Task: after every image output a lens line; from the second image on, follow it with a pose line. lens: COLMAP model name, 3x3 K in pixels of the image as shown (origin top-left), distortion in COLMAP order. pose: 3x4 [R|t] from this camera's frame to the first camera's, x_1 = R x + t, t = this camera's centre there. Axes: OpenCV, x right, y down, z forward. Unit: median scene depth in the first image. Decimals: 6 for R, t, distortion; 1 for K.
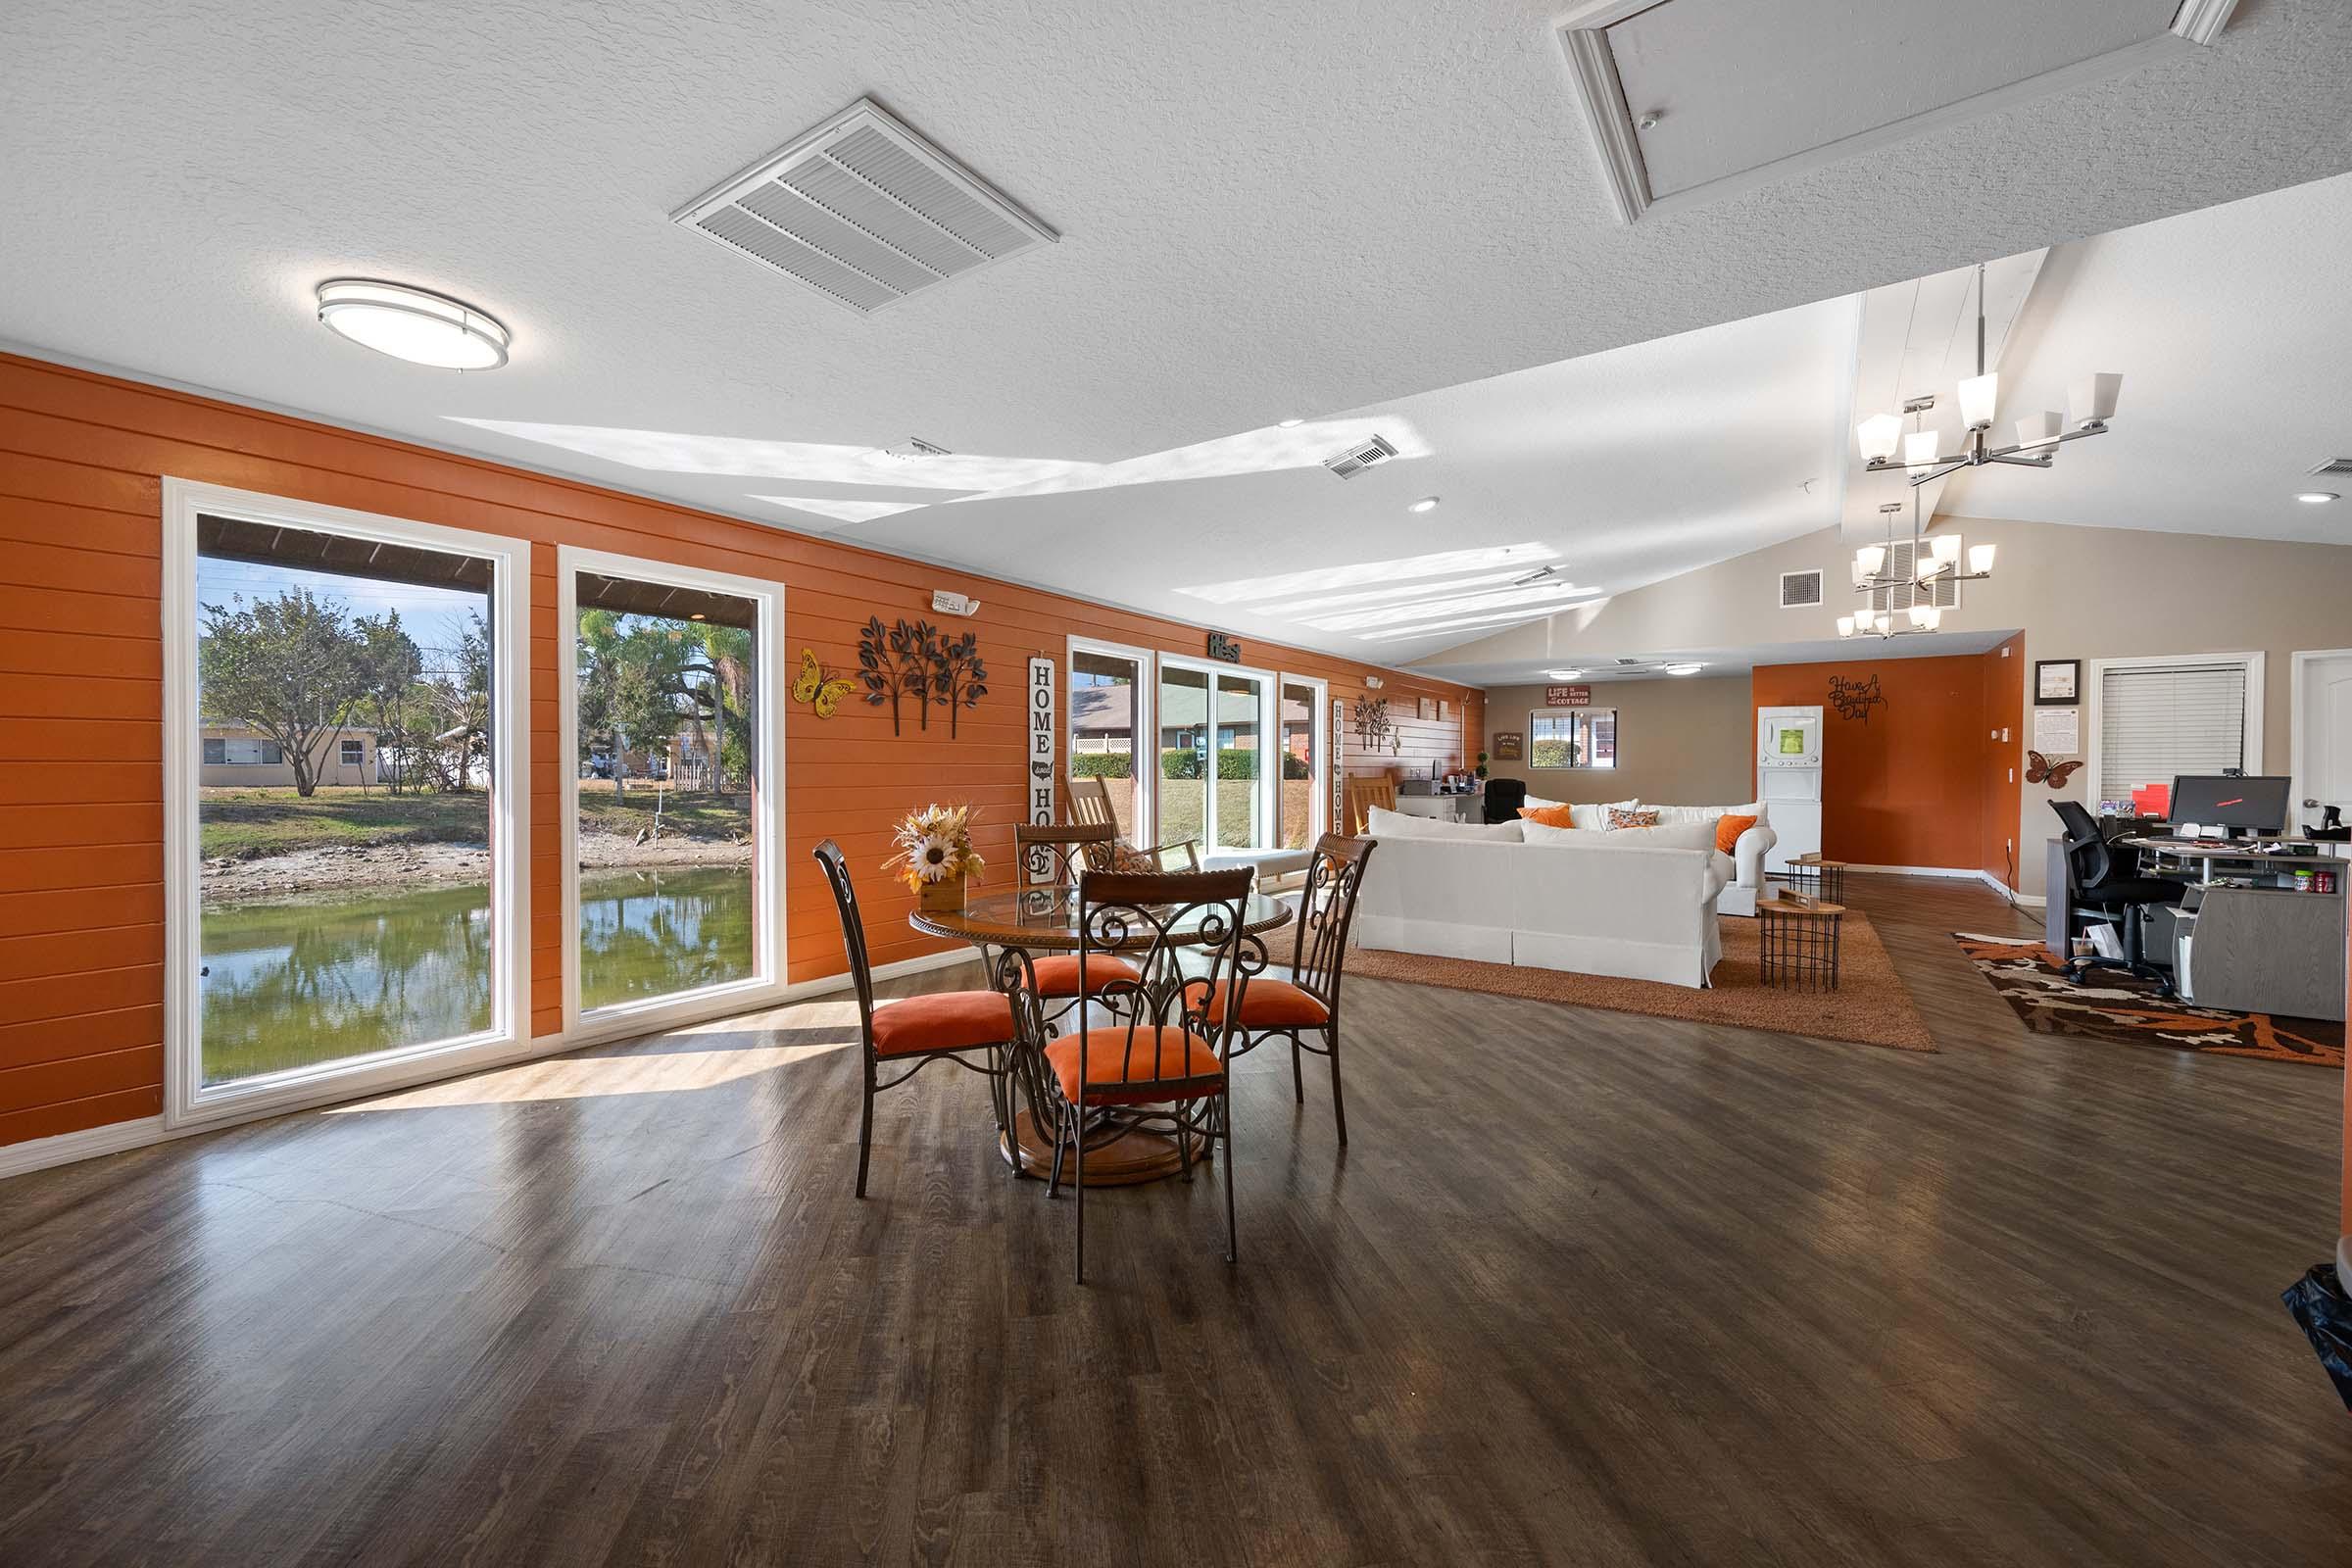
lens RADIAL K [[940.6, 0, 1184.4], [0, 940.6, 782.0], [0, 0, 1]] dist [-0.002189, -0.000327]
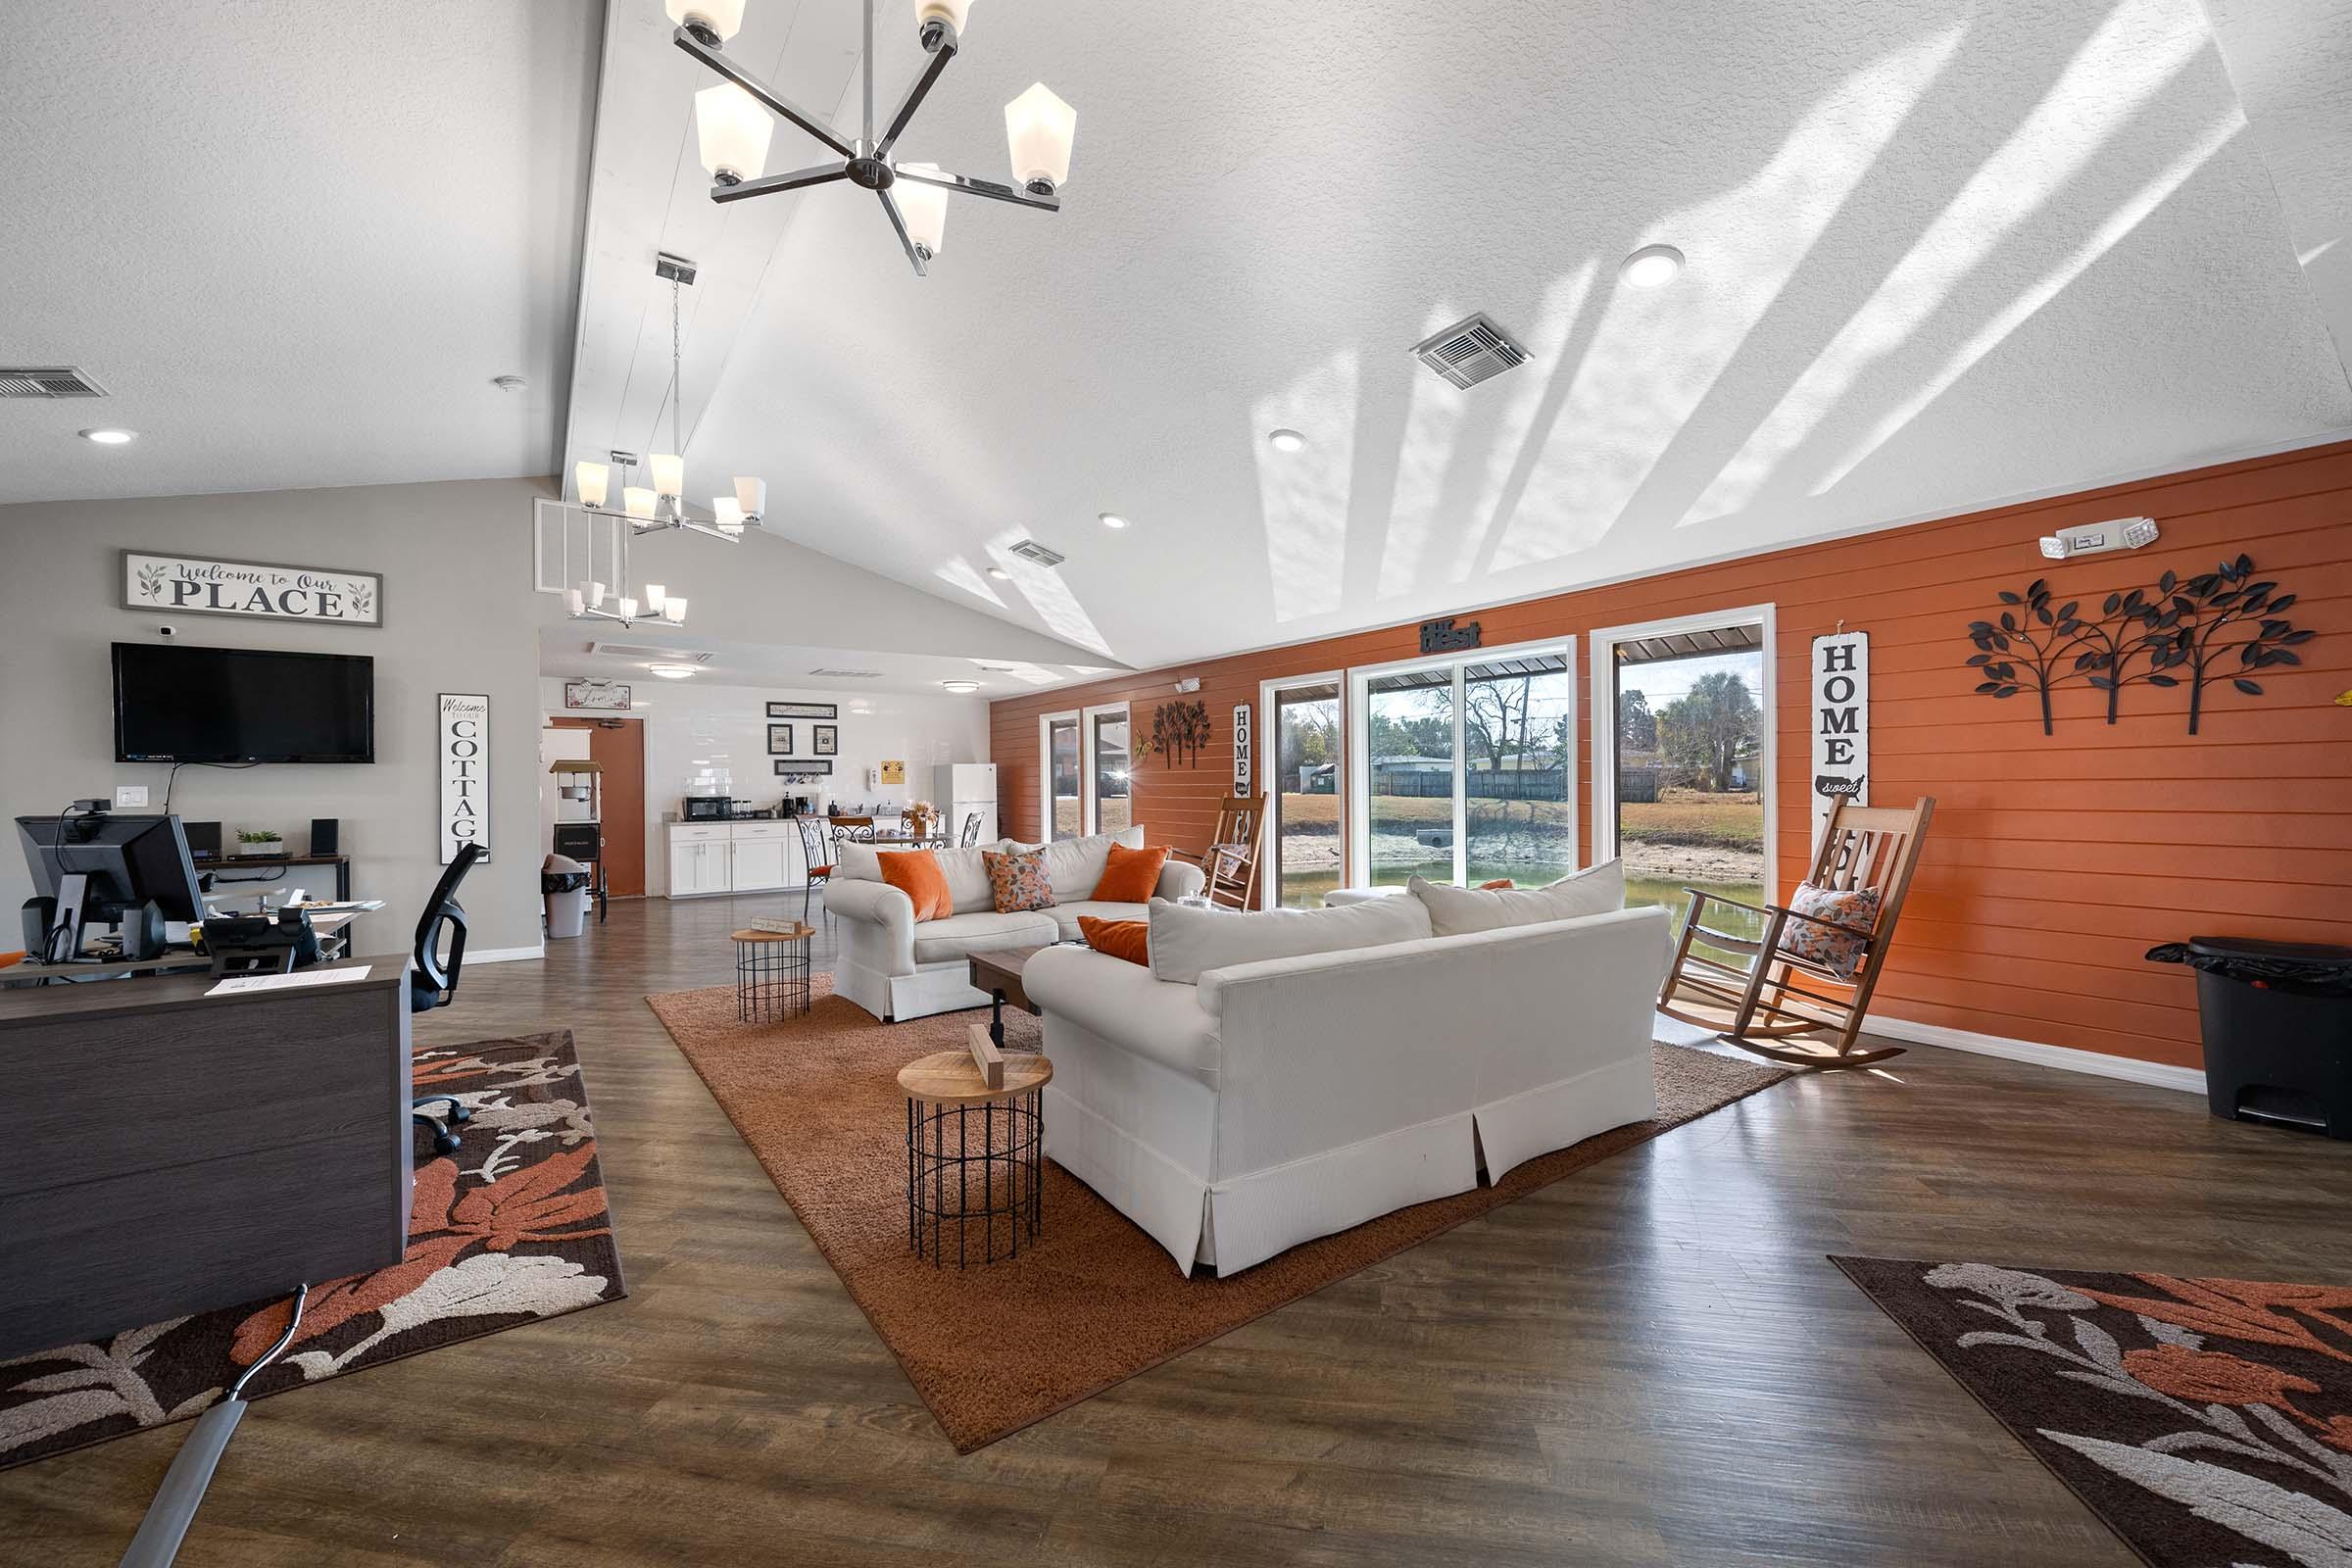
lens RADIAL K [[927.9, 0, 1169.1], [0, 927.9, 793.8], [0, 0, 1]] dist [-0.000433, -0.000312]
pose [[-0.367245, 0.010314, -0.930067, 0.931631], [-0.006997, 0.999880, 0.013851, -0.018931], [0.930098, 0.011594, -0.367129, 1.155354]]
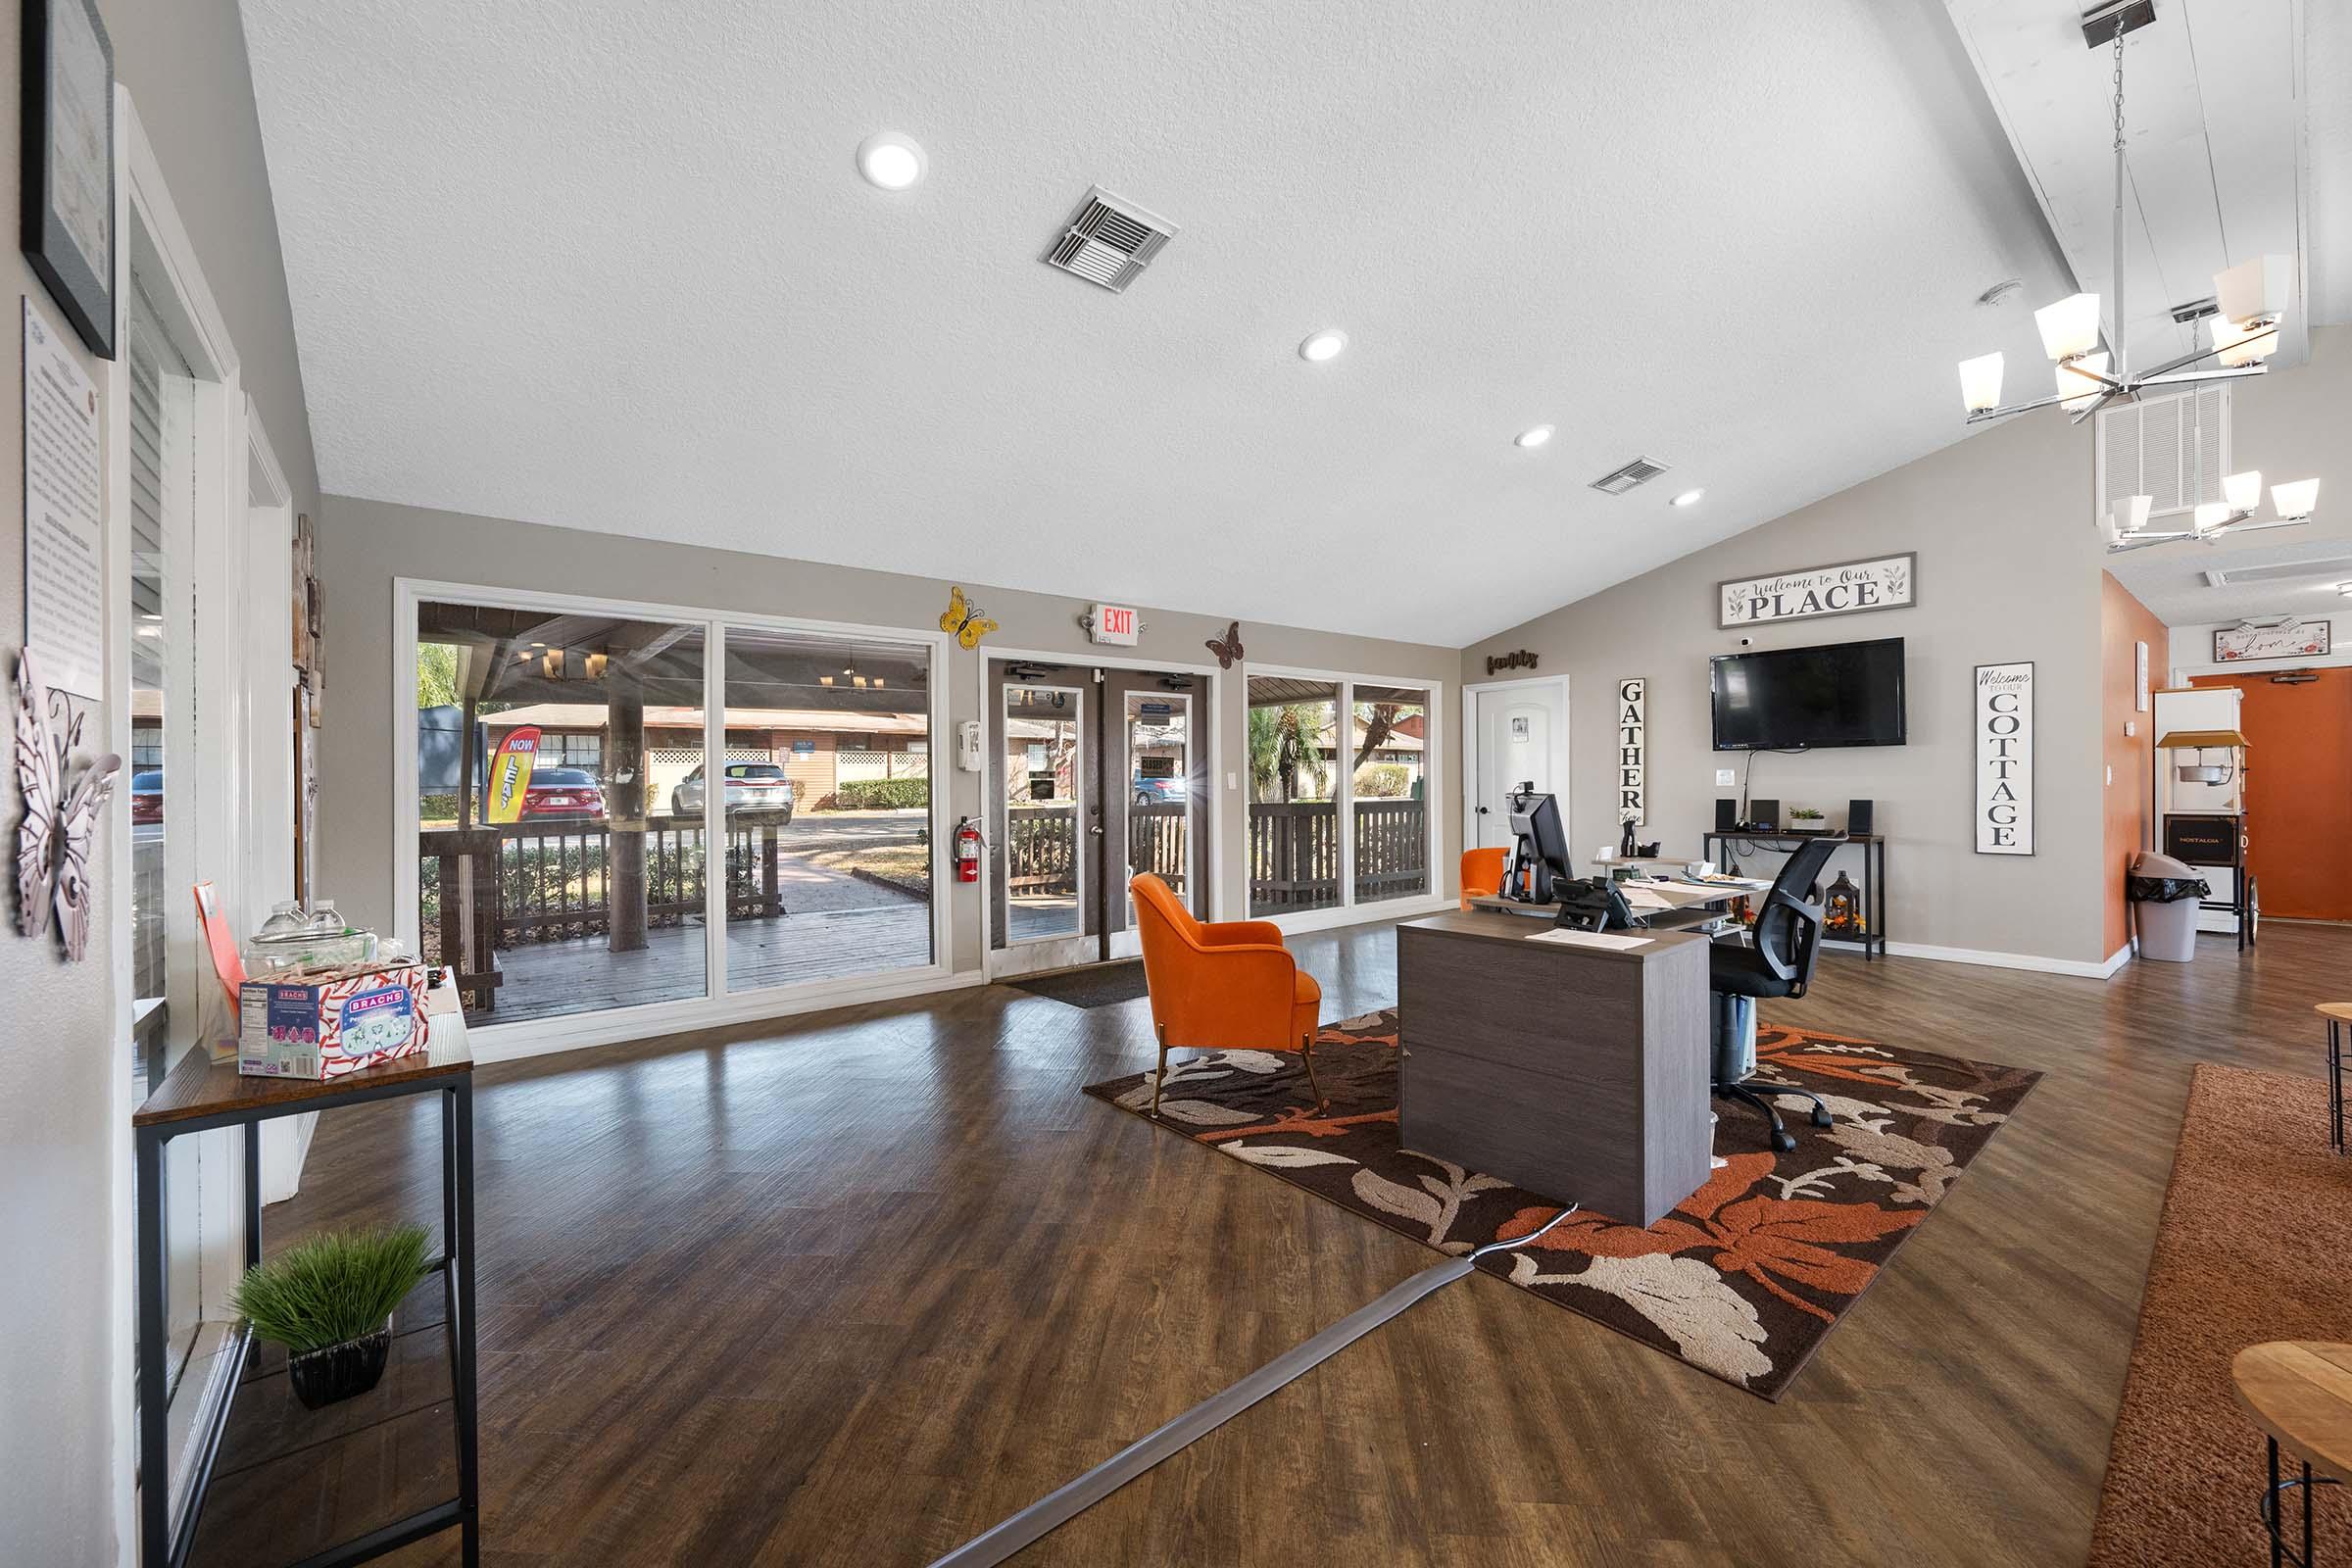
lens RADIAL K [[922.9, 0, 1188.0], [0, 922.9, 786.0], [0, 0, 1]] dist [0.000569, 0.000208]
pose [[-0.958823, 0.006883, 0.283922, 0.800206], [0.013516, 0.999679, 0.021408, -0.019470], [-0.283684, 0.024364, -0.958608, 1.155089]]
